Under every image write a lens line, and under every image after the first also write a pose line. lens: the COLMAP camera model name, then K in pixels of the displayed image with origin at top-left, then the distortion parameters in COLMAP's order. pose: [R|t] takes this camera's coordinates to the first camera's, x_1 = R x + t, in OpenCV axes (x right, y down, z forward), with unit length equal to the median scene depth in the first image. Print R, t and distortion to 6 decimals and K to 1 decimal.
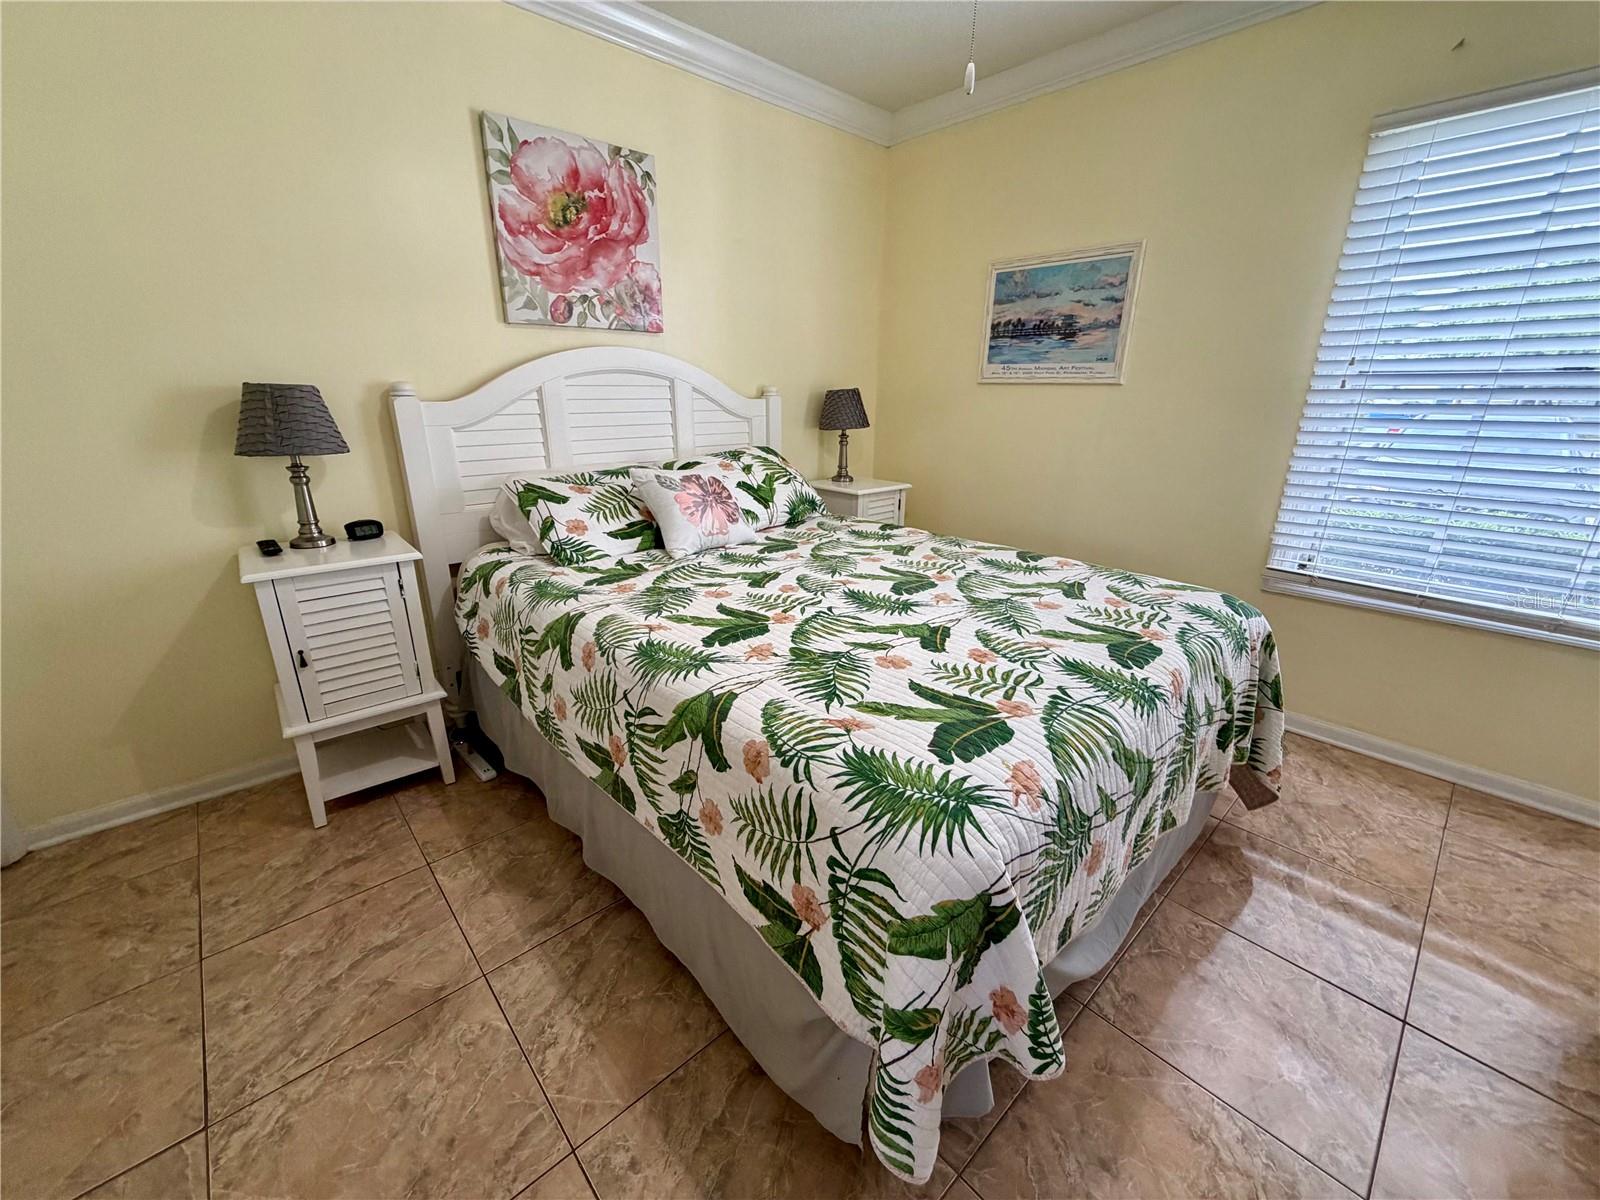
lens RADIAL K [[628.9, 0, 800.0], [0, 628.9, 600.0], [0, 0, 1]] dist [0.000795, 0.000058]
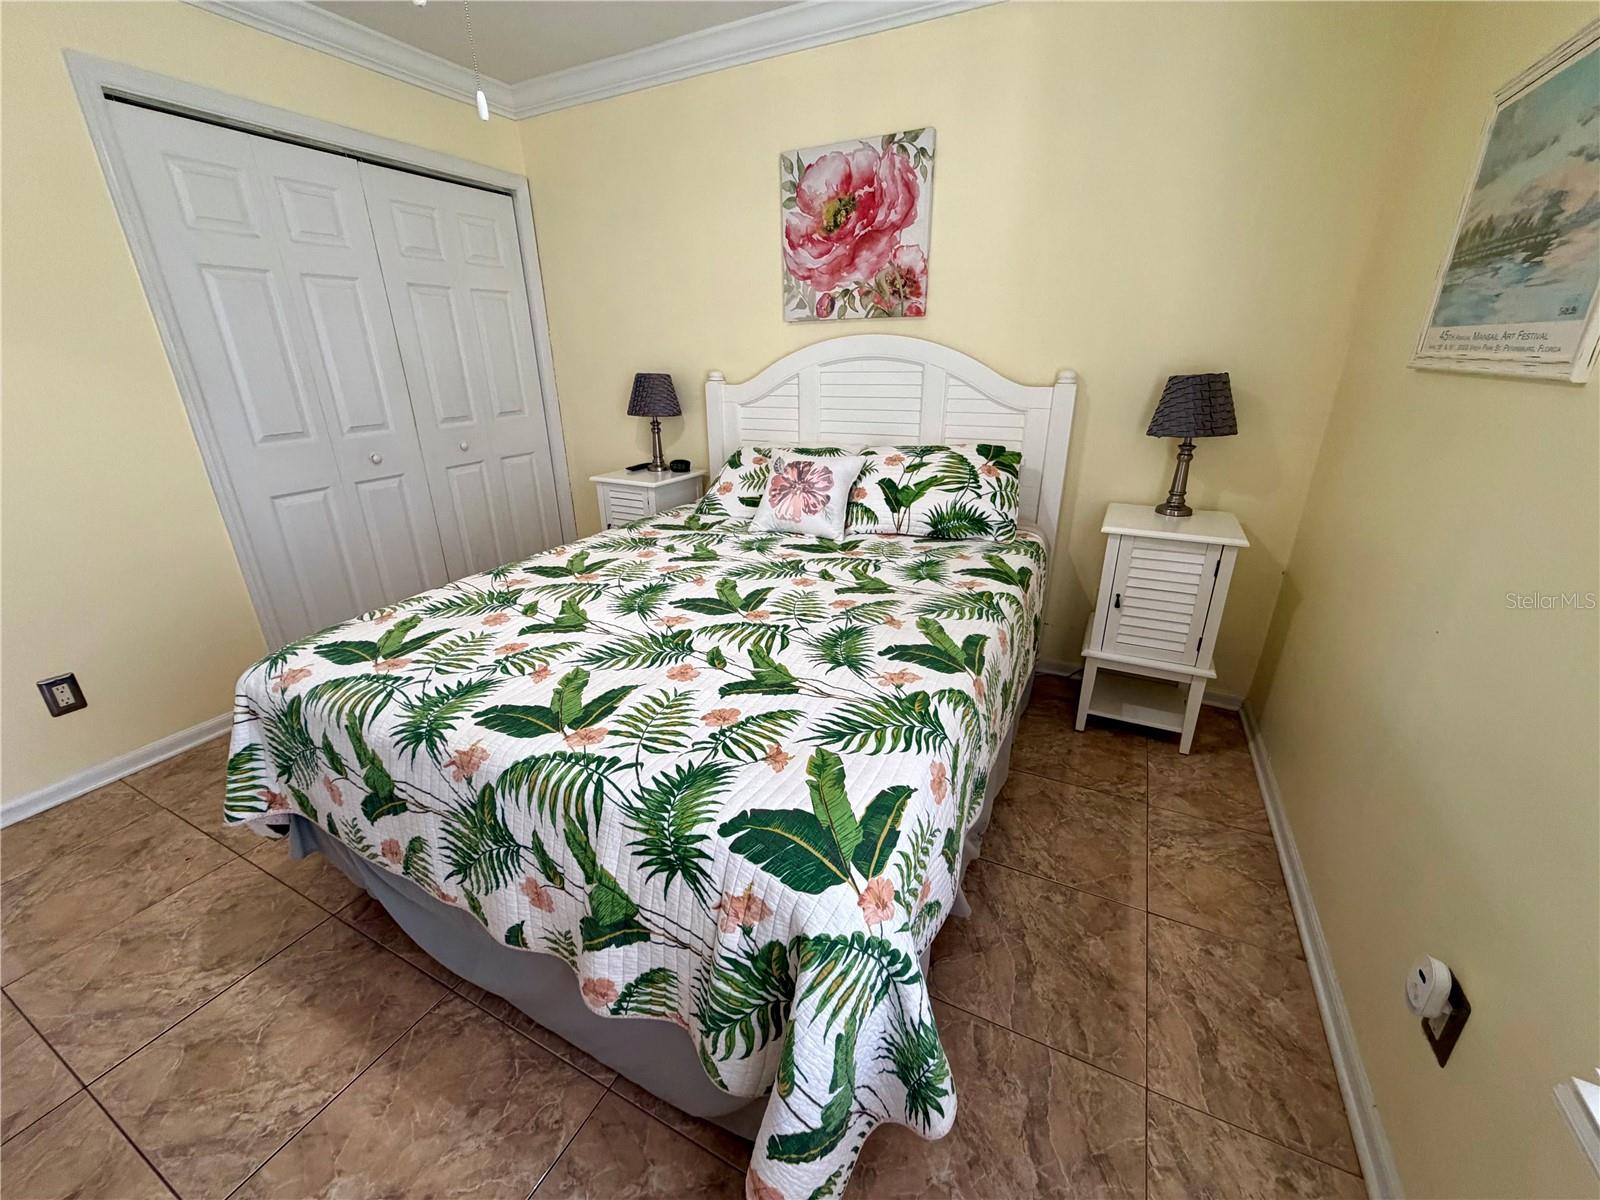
lens RADIAL K [[638.2, 0, 800.0], [0, 638.2, 600.0], [0, 0, 1]] dist [0.001145, 0.000139]
pose [[0.356621, 0.326366, -0.875390, 0.815163], [-0.281745, 0.930944, 0.232299, -0.222929], [0.890753, 0.163794, 0.423946, 0.563339]]
